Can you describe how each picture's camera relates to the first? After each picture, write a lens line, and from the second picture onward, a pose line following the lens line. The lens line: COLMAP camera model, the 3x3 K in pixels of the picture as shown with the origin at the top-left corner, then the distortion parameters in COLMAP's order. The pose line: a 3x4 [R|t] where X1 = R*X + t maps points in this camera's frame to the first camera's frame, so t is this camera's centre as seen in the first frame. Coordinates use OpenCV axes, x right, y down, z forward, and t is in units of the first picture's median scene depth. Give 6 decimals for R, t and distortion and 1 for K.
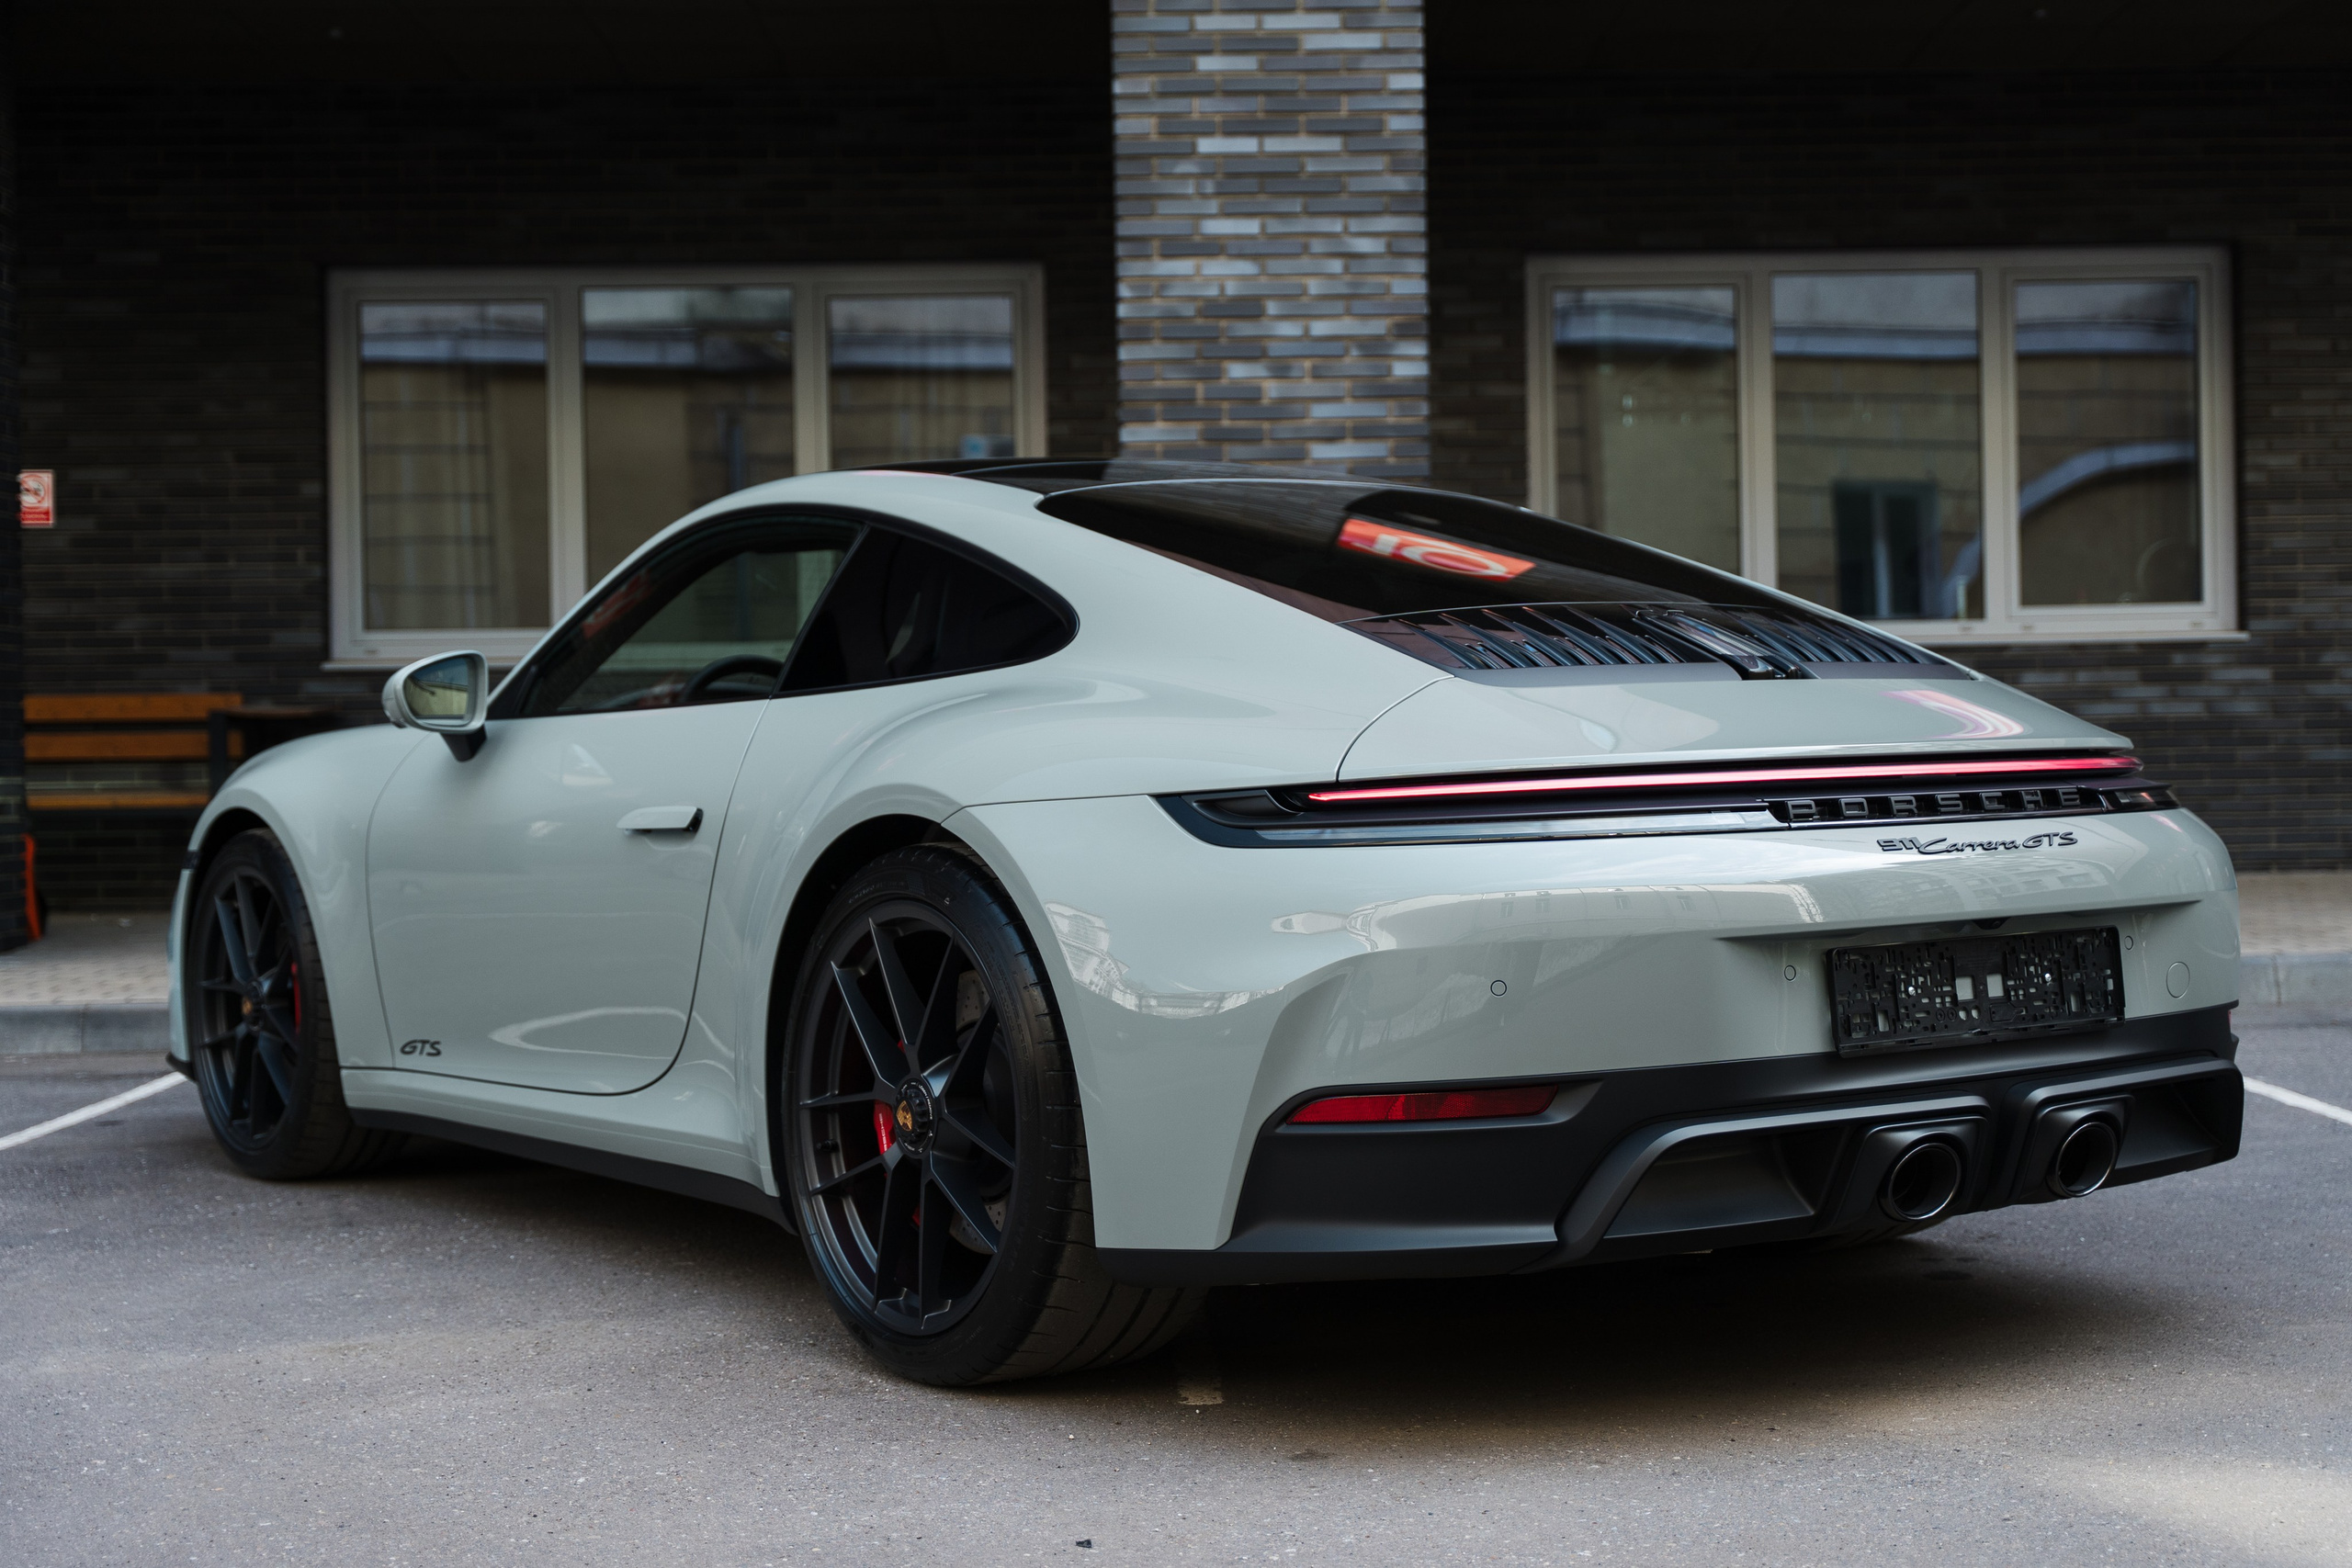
lens RADIAL K [[3308.6, 0, 1229.1], [0, 3308.6, 781.2], [0, 0, 1]] dist [0.044868, -0.074725]
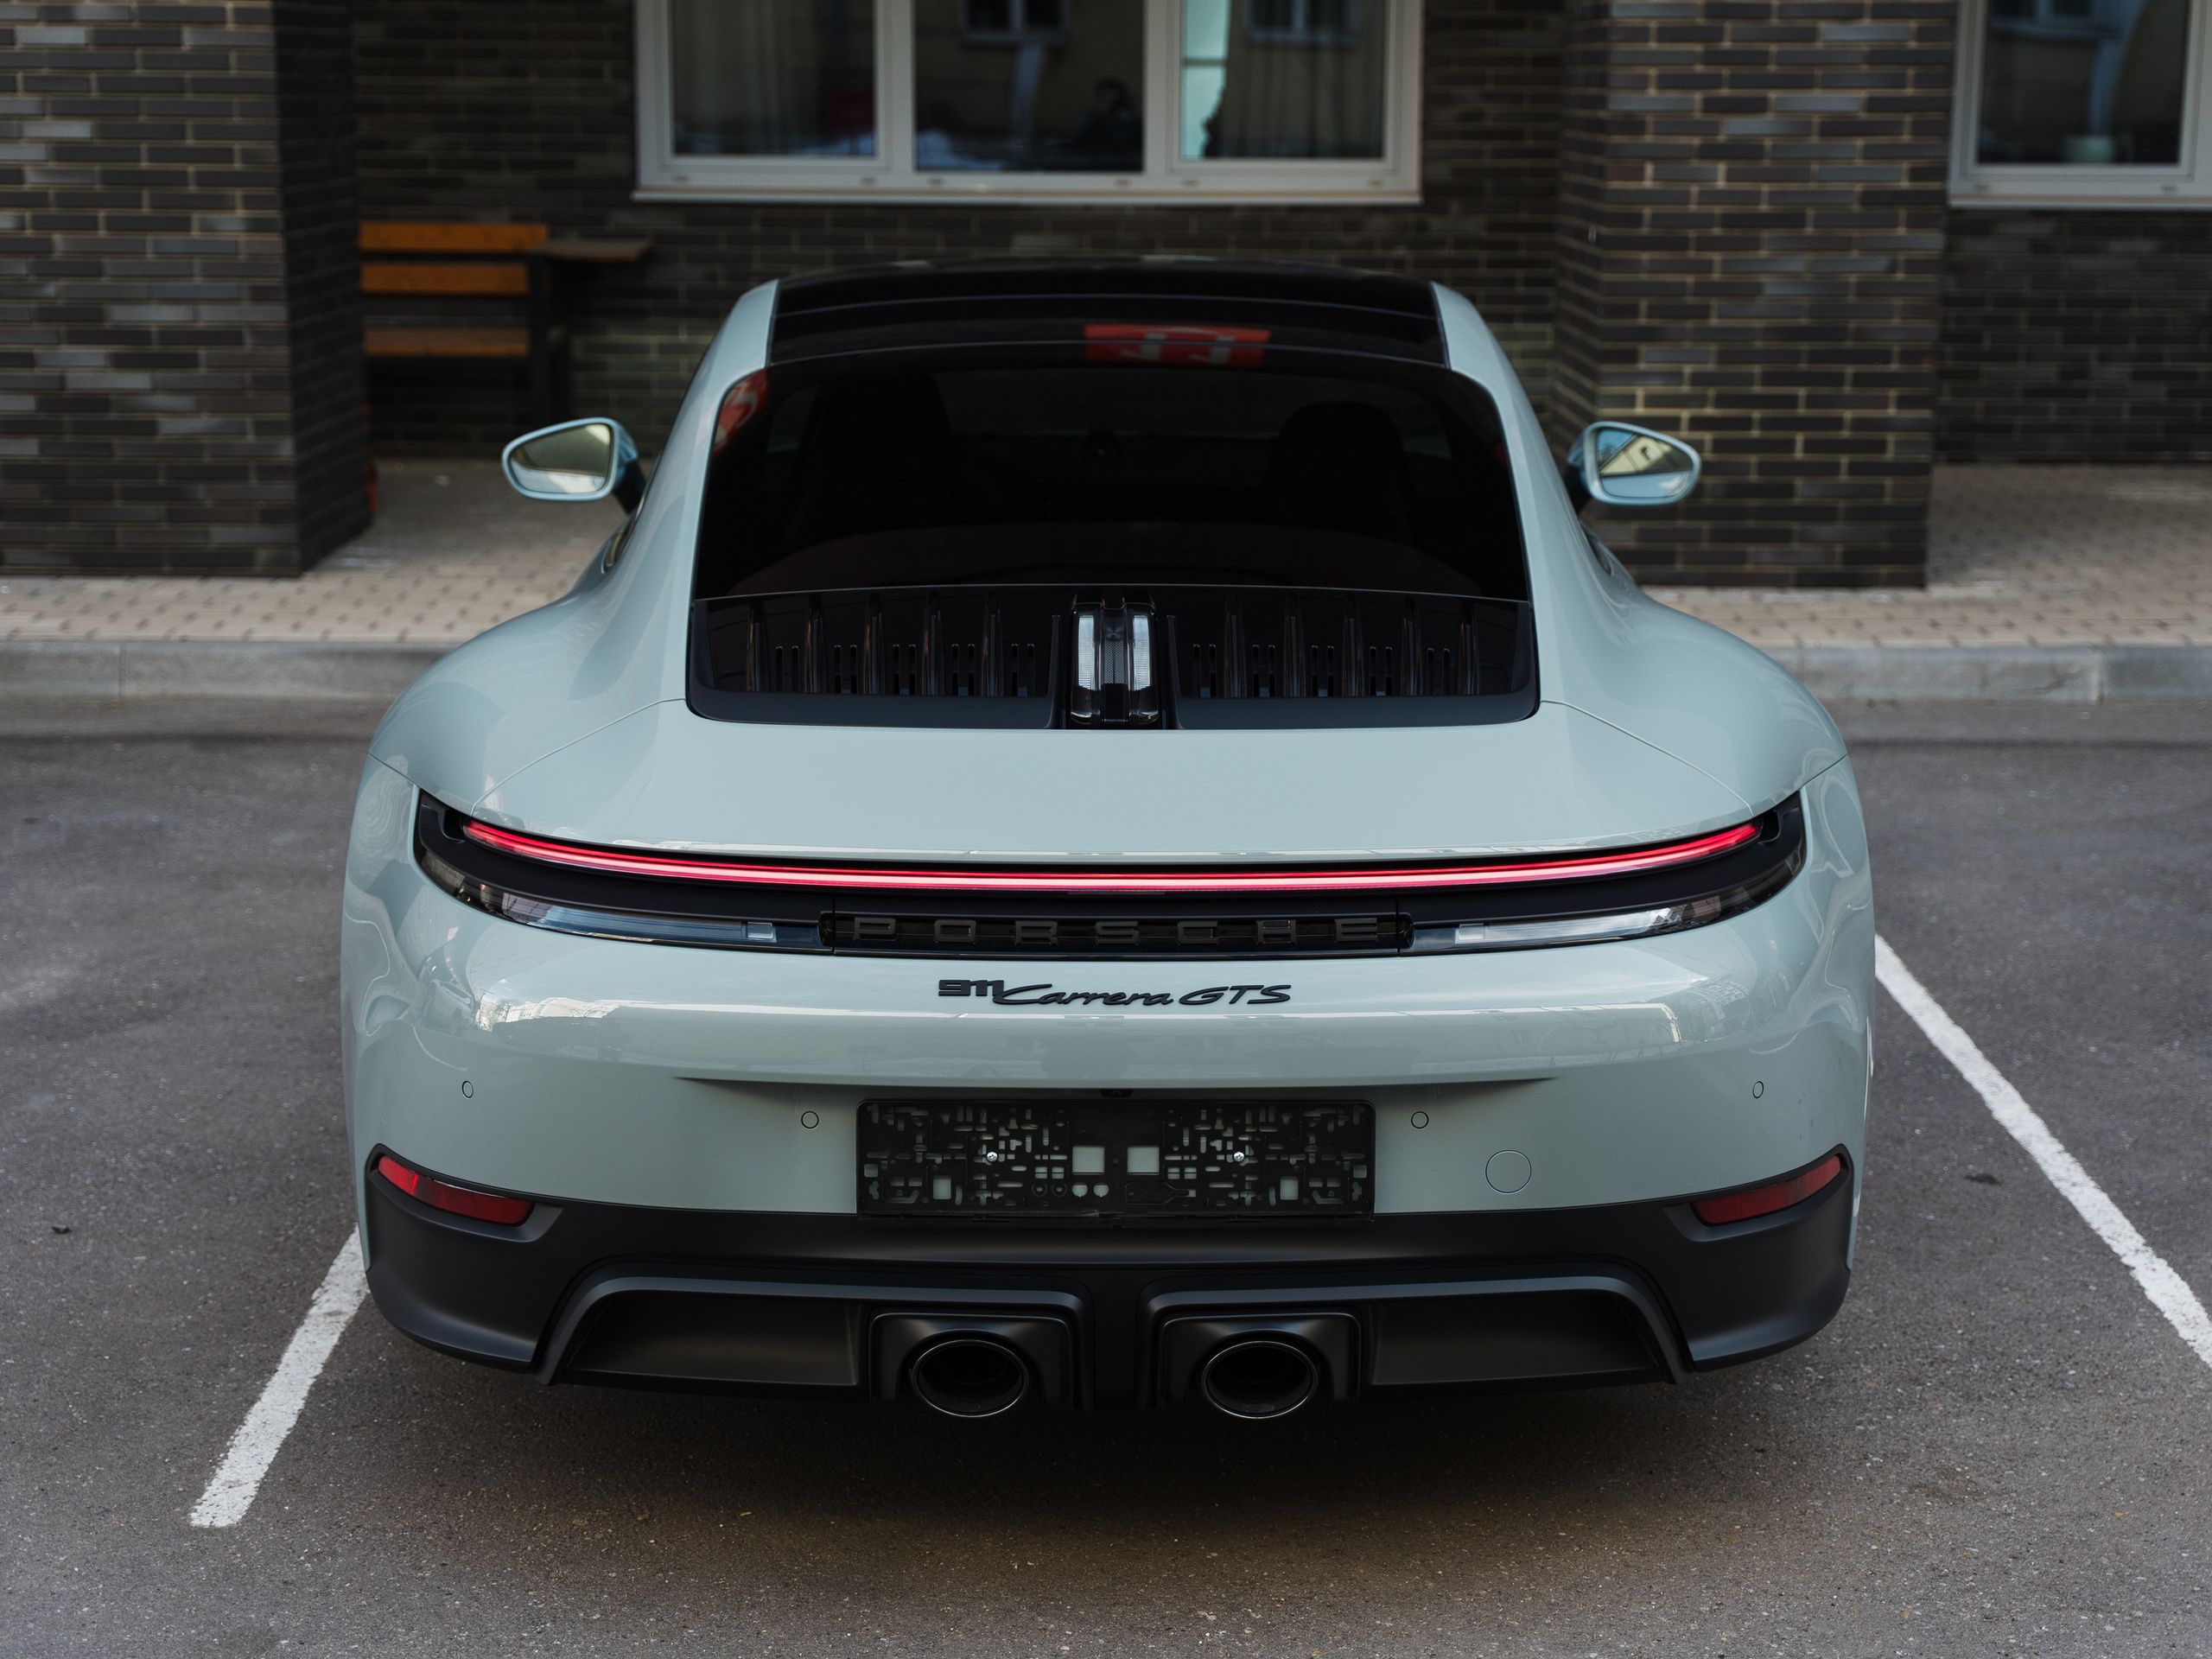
lens RADIAL K [[3360.6, 0, 1133.4], [0, 3360.6, 830.8], [0, 0, 1]] dist [0.012360, 0.033781]
pose [[0.999542, 0.026229, -0.015079, -0.141331], [-0.022461, 0.977237, 0.210957, -0.076317], [0.020269, -0.210522, 0.977379, 0.065646]]
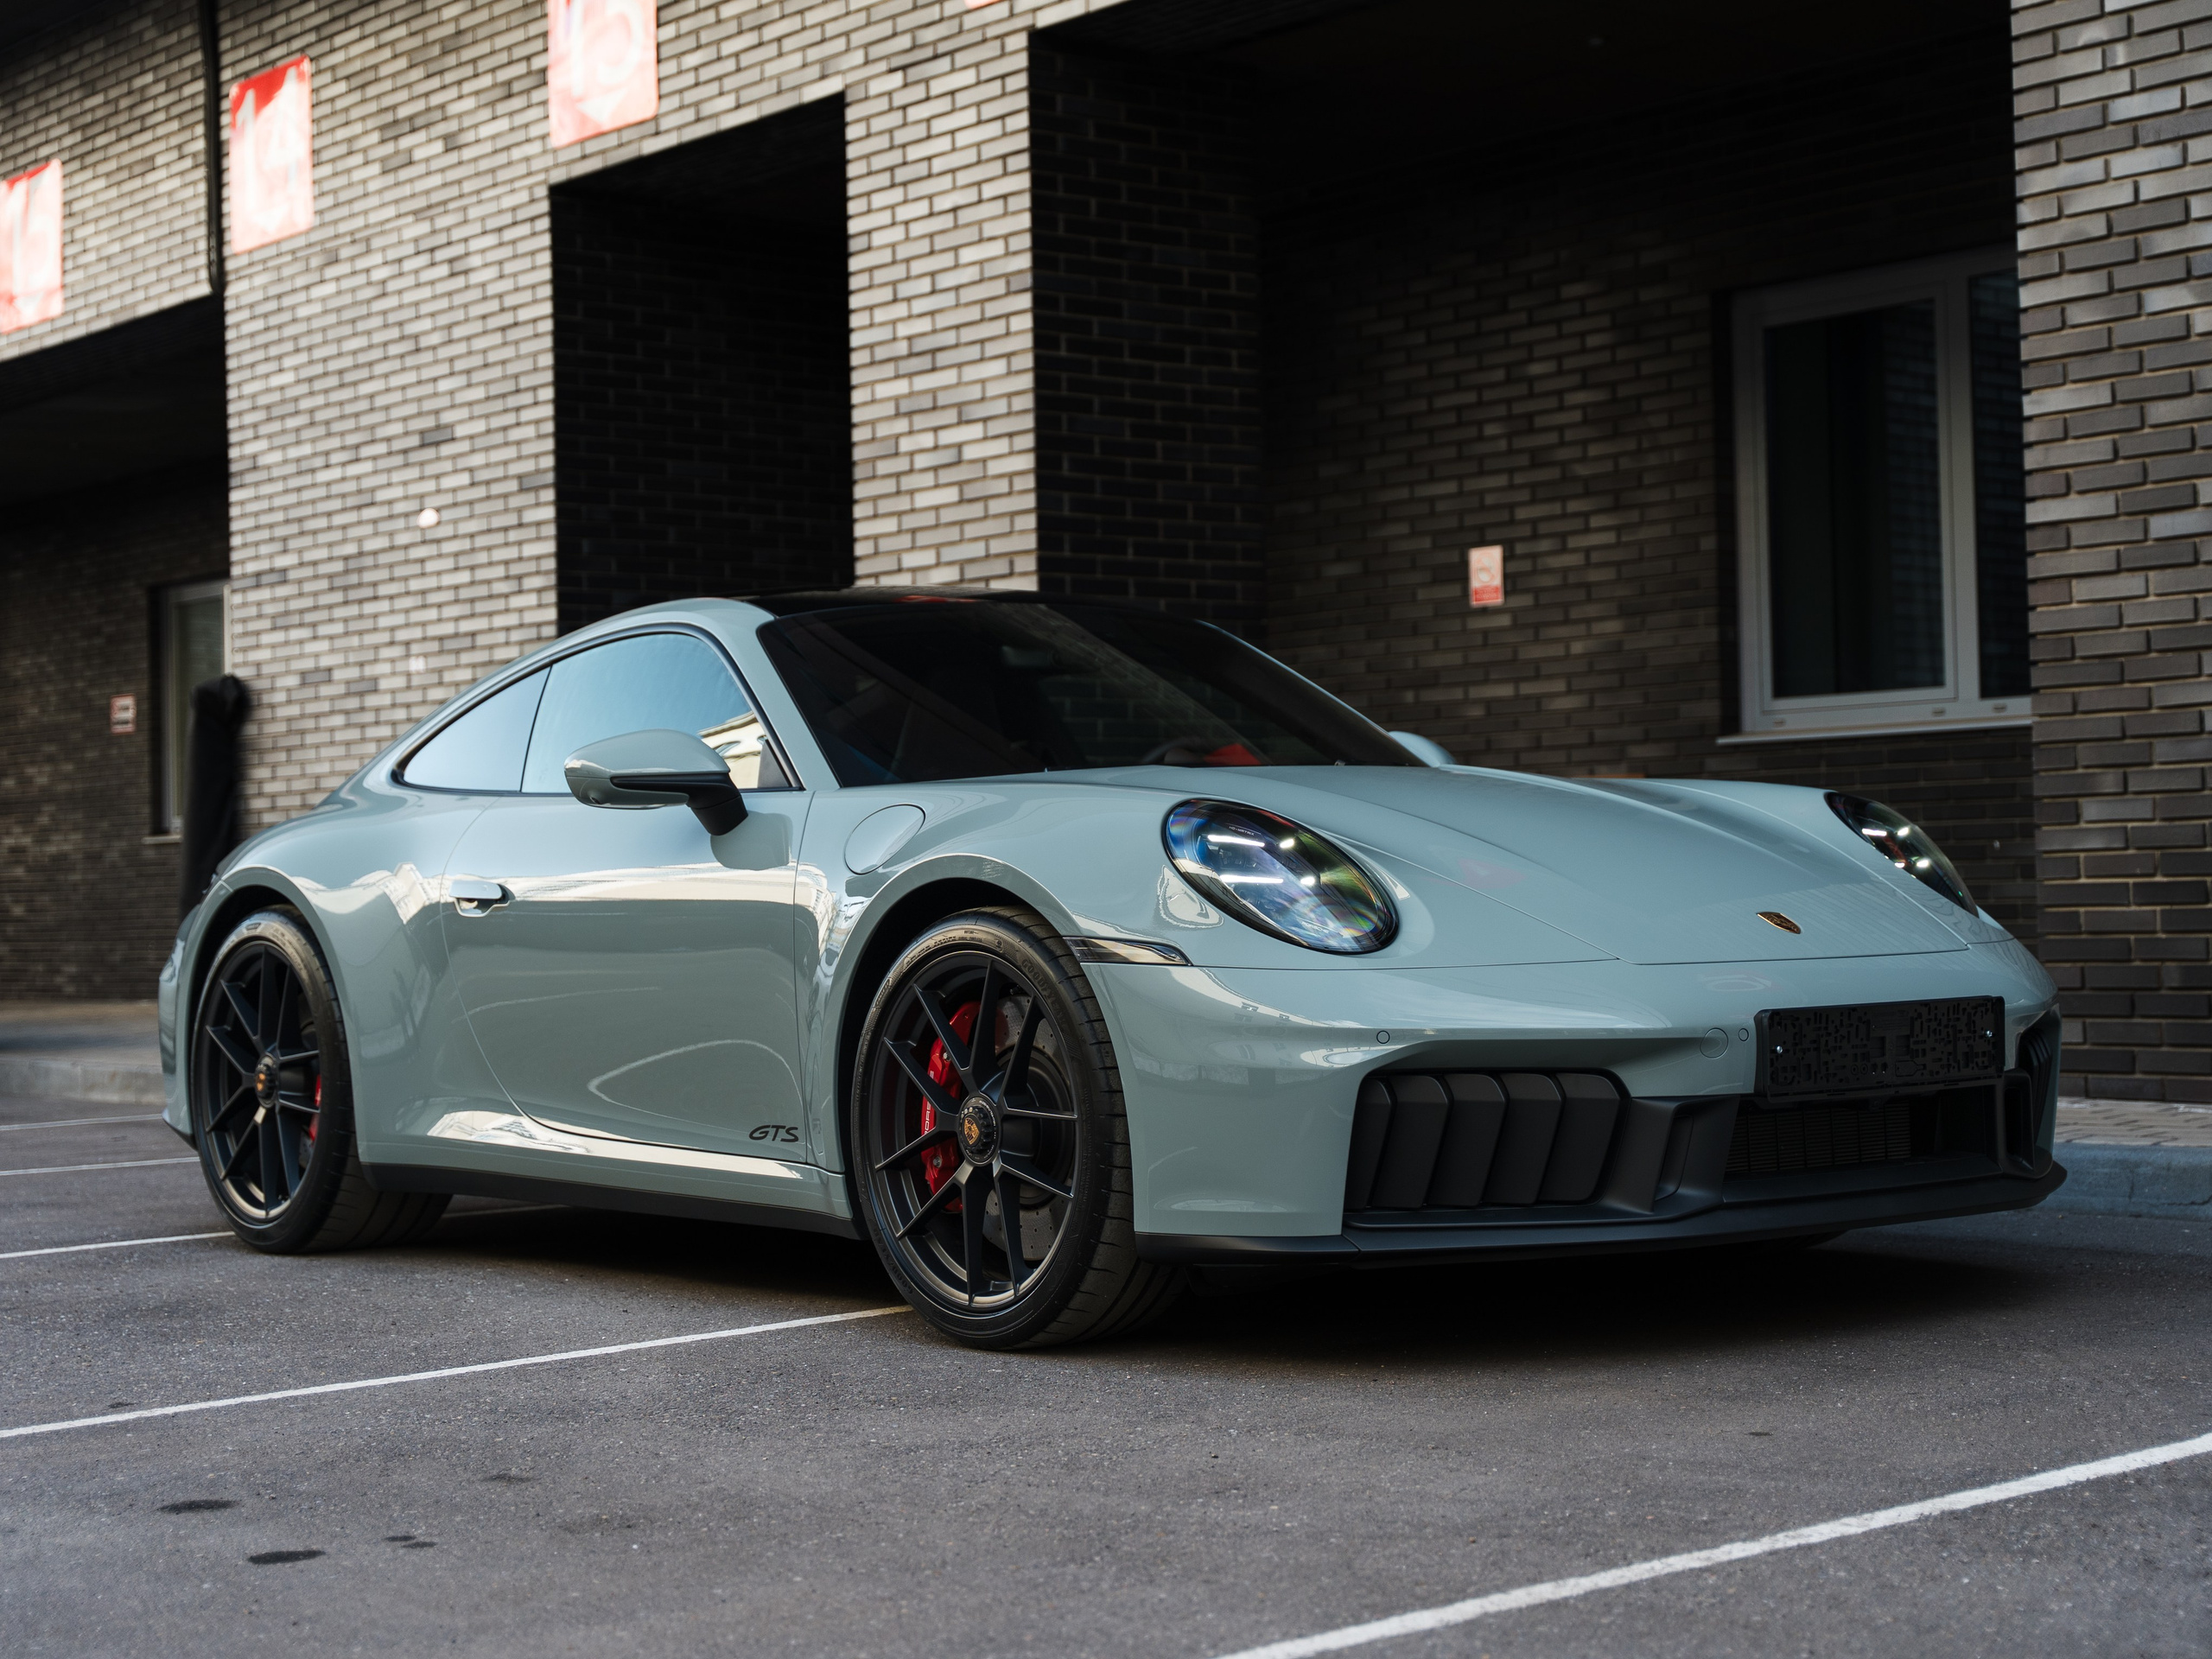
lens RADIAL K [[3643.9, 0, 1106.0], [0, 3643.9, 829.5], [0, 0, 1]] dist [-0.011257, 0.000774]
pose [[0.623567, -0.016452, -0.781597, 0.480732], [0.010780, 0.999864, -0.012446, -0.000158], [0.781696, -0.000665, 0.623660, 0.318676]]
